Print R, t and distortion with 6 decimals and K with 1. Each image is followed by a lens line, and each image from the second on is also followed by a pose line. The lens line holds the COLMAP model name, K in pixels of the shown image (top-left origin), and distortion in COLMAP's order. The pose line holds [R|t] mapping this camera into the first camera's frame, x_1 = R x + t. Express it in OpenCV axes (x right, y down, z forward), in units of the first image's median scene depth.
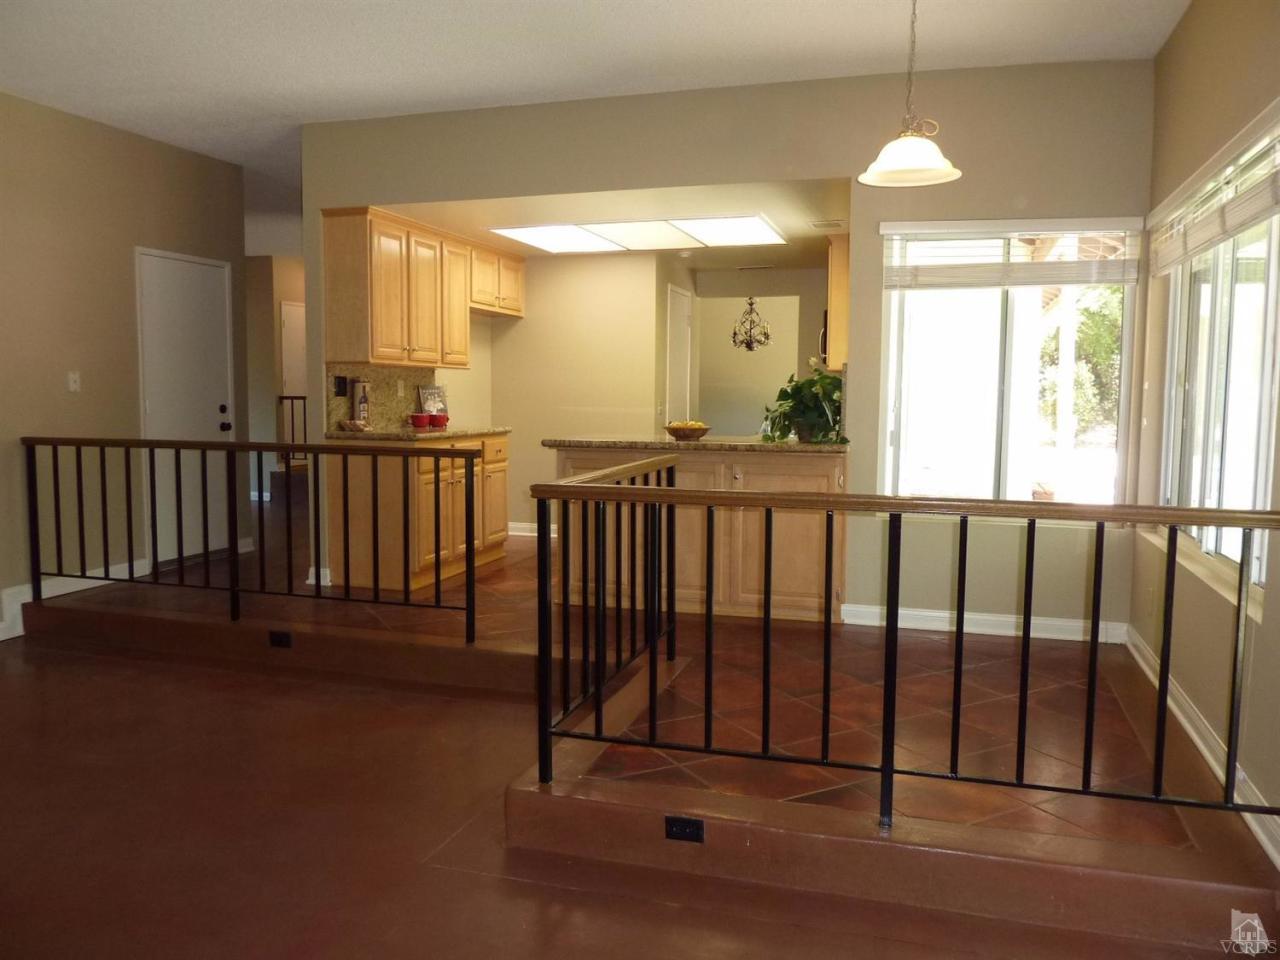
lens RADIAL K [[953.0, 0, 682.3], [0, 953.0, 445.7], [0, 0, 1]] dist [0.097756, -0.001272]
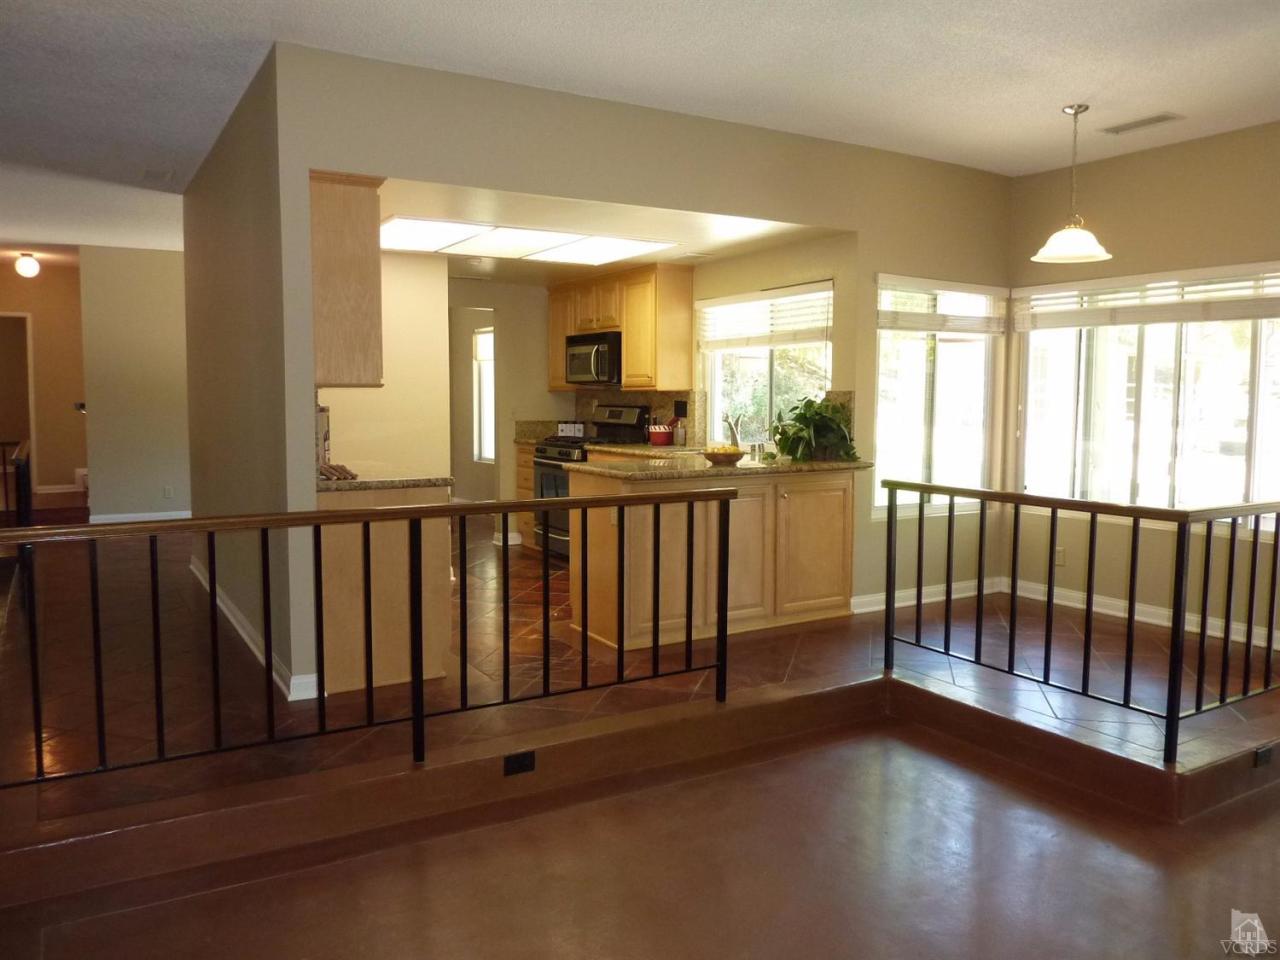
lens RADIAL K [[953.0, 0, 682.3], [0, 953.0, 445.7], [0, 0, 1]] dist [0.097756, -0.001272]
pose [[0.654990, -0.047882, 0.754119, -0.905520], [0.053974, 0.998406, 0.016514, -0.052205], [-0.753708, 0.029886, 0.656530, 0.426089]]
